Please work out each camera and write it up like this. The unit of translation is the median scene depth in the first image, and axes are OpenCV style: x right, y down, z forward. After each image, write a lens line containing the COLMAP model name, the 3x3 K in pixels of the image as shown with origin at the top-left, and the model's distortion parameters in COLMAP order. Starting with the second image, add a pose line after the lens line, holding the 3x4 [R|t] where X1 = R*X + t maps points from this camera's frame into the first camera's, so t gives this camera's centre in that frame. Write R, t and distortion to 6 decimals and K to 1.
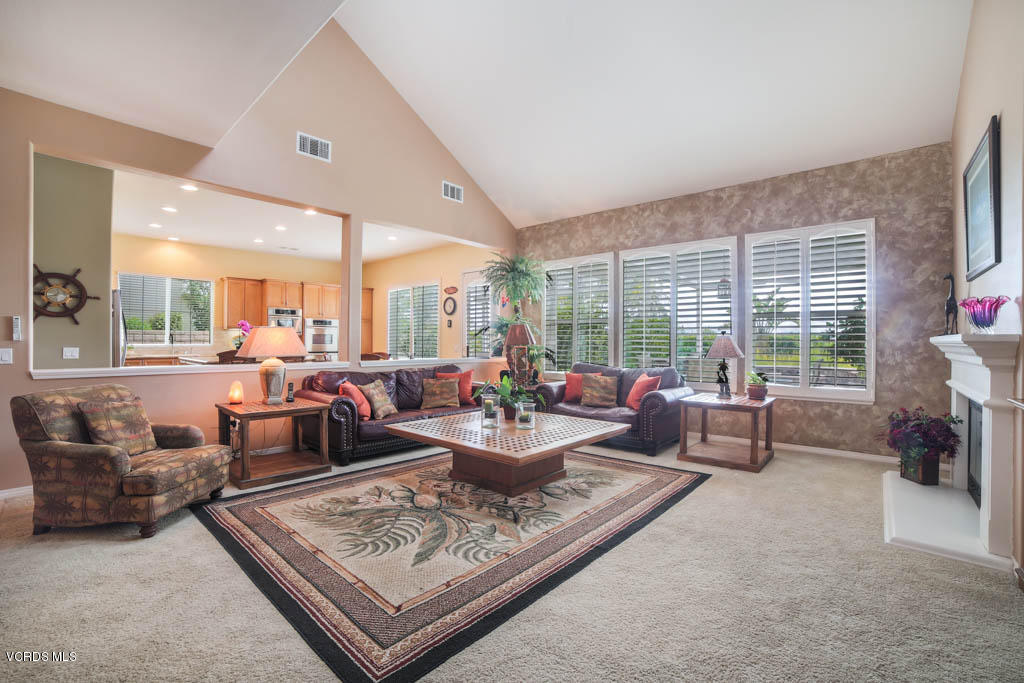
lens RADIAL K [[430.2, 0, 507.3], [0, 430.2, 340.6], [0, 0, 1]] dist [-0.081824, 0.016662]
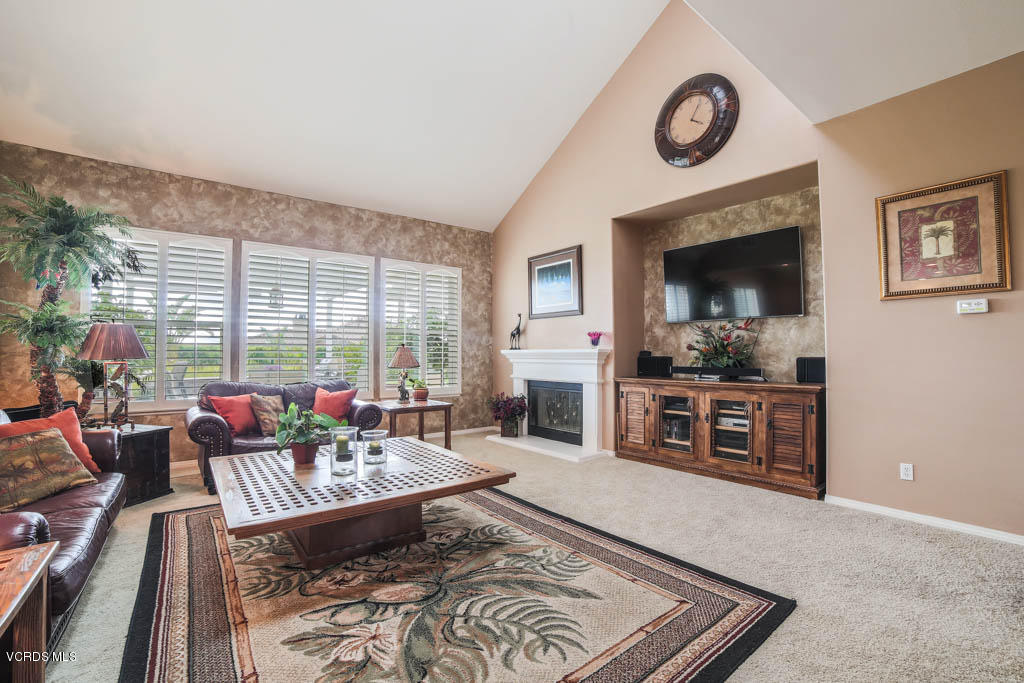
lens RADIAL K [[430.2, 0, 516.4], [0, 430.2, 343.7], [0, 0, 1]] dist [-0.081824, 0.016662]
pose [[0.195438, 0.016122, 0.980584, -0.603139], [0.001711, 0.999858, -0.016780, -0.002014], [-0.980715, 0.004957, 0.195382, 0.519494]]
